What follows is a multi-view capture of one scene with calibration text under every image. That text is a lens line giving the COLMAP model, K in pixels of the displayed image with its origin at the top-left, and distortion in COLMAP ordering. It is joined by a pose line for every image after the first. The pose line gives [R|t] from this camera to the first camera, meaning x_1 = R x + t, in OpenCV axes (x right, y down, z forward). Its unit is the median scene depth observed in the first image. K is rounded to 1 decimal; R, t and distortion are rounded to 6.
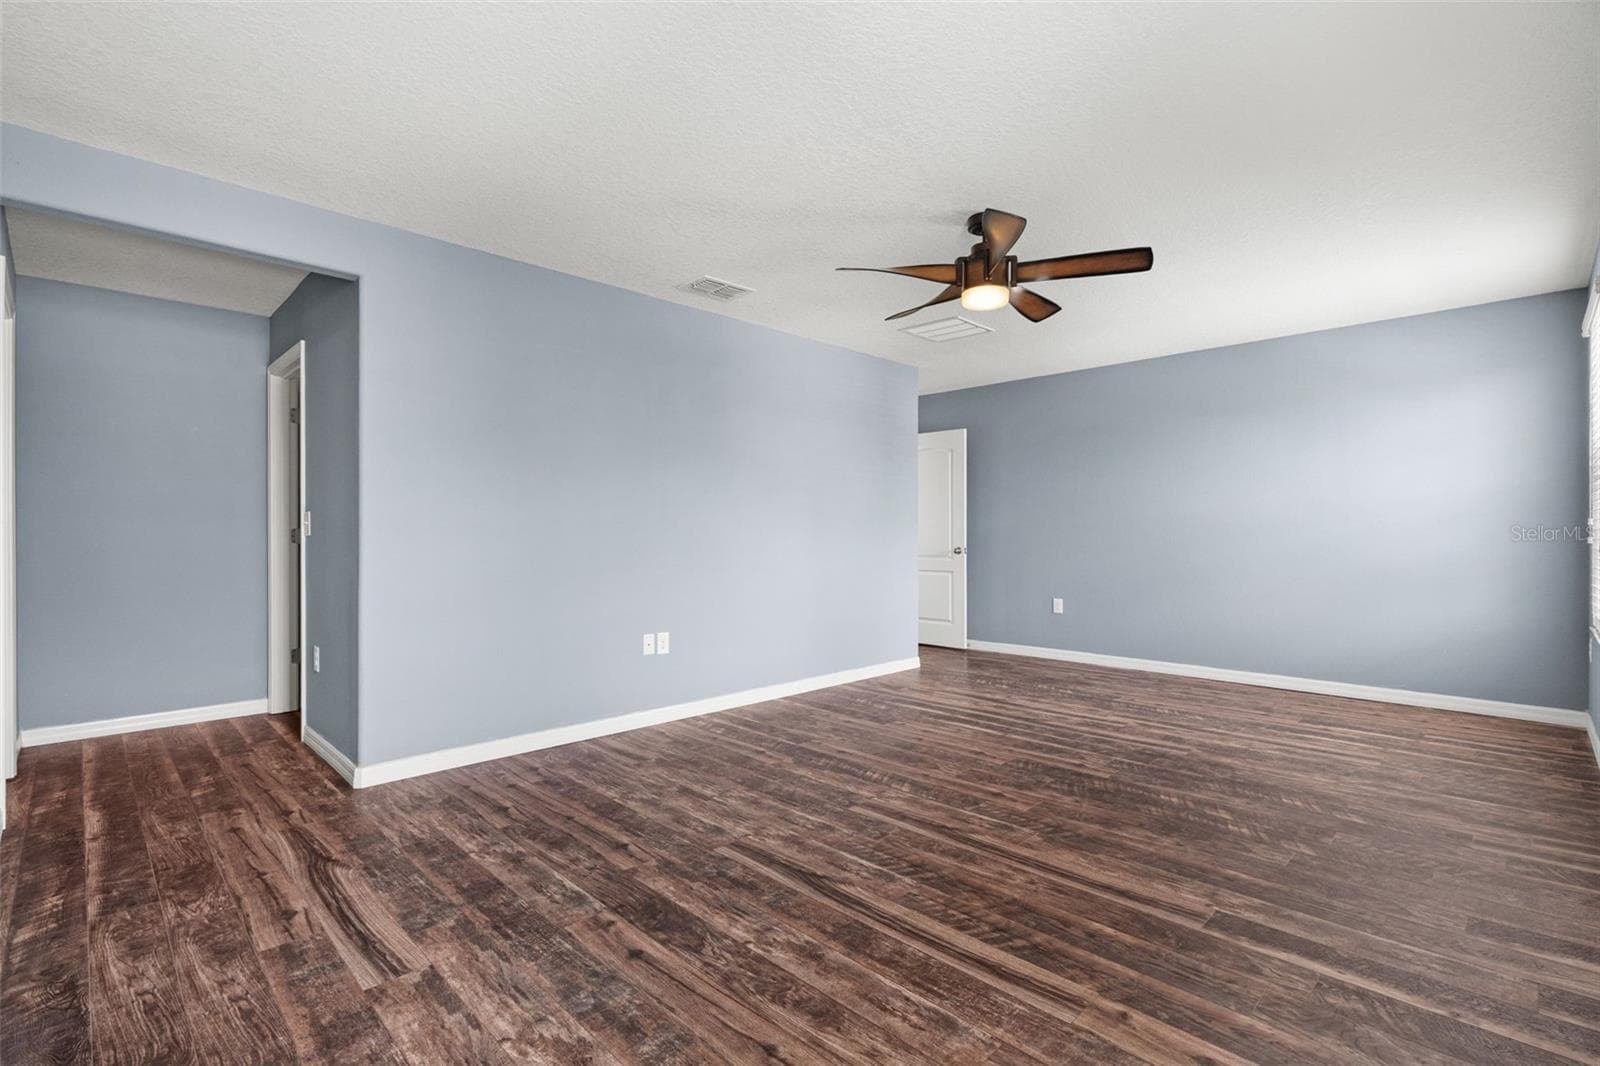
lens RADIAL K [[724.9, 0, 801.3], [0, 724.9, 538.9], [0, 0, 1]] dist [-0.001177, 0.000390]
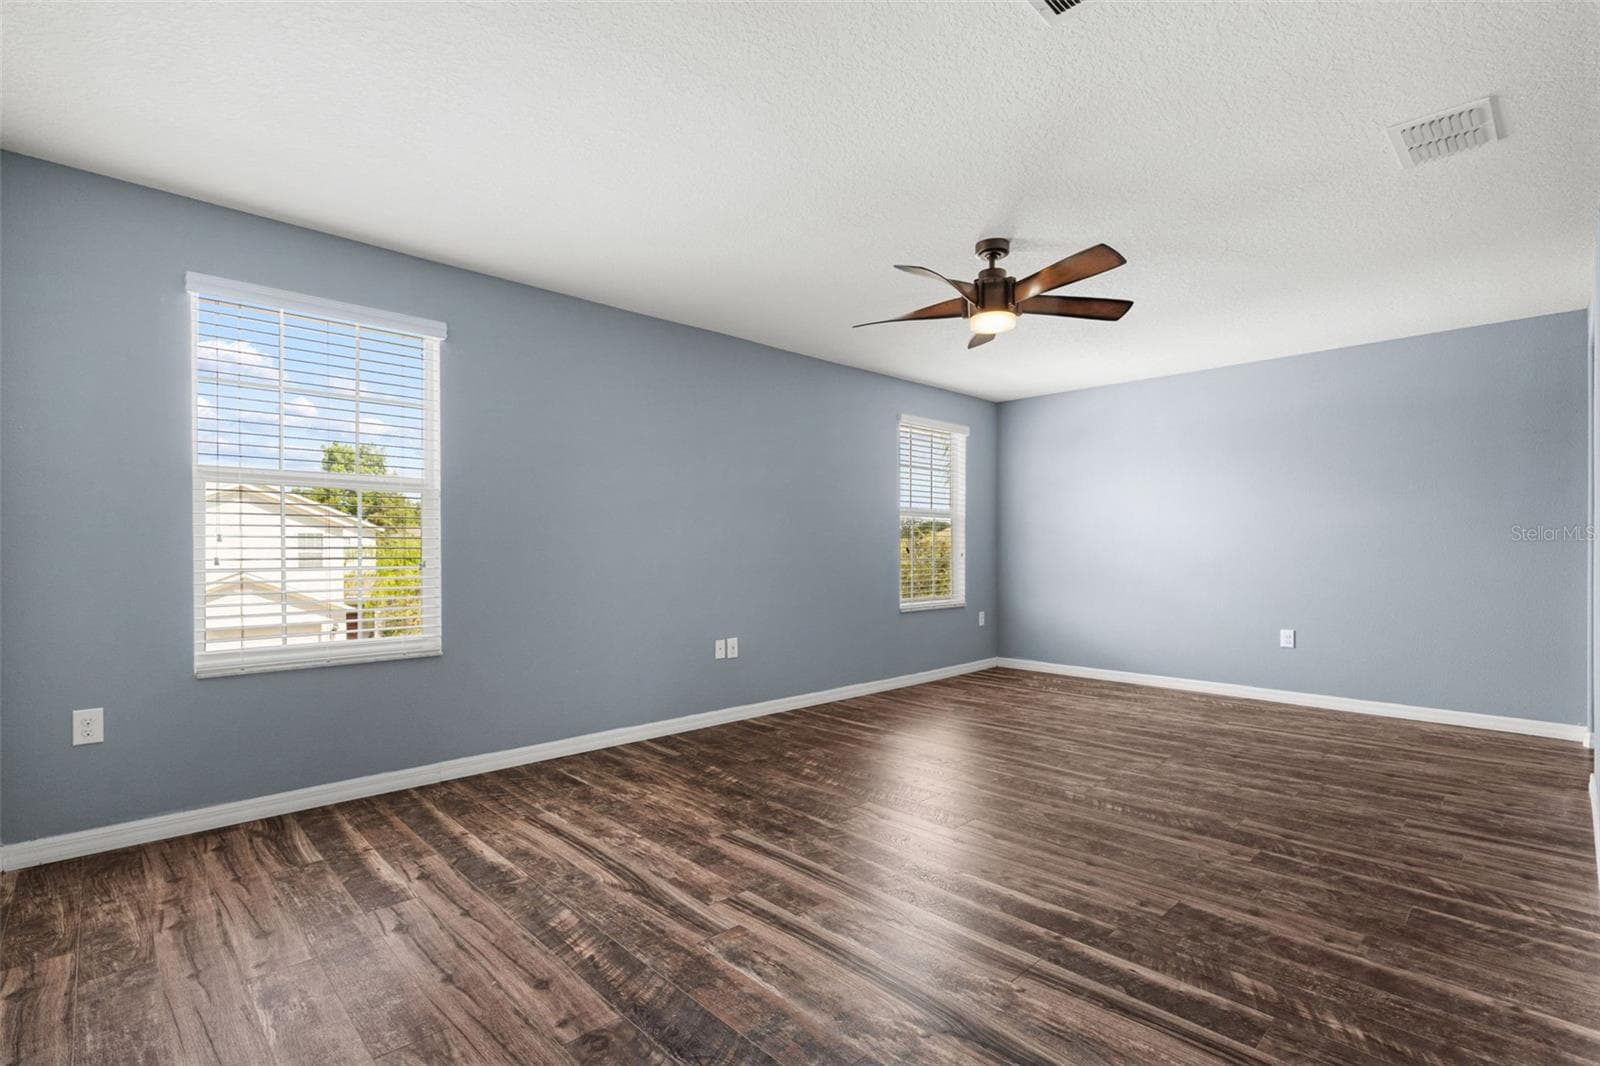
lens RADIAL K [[724.9, 0, 801.3], [0, 724.9, 538.9], [0, 0, 1]] dist [-0.001177, 0.000390]
pose [[-0.999770, 0.003628, 0.021114, 0.509678], [0.003346, 0.999905, -0.013406, -0.011794], [-0.021160, -0.013332, -0.999687, 2.065241]]
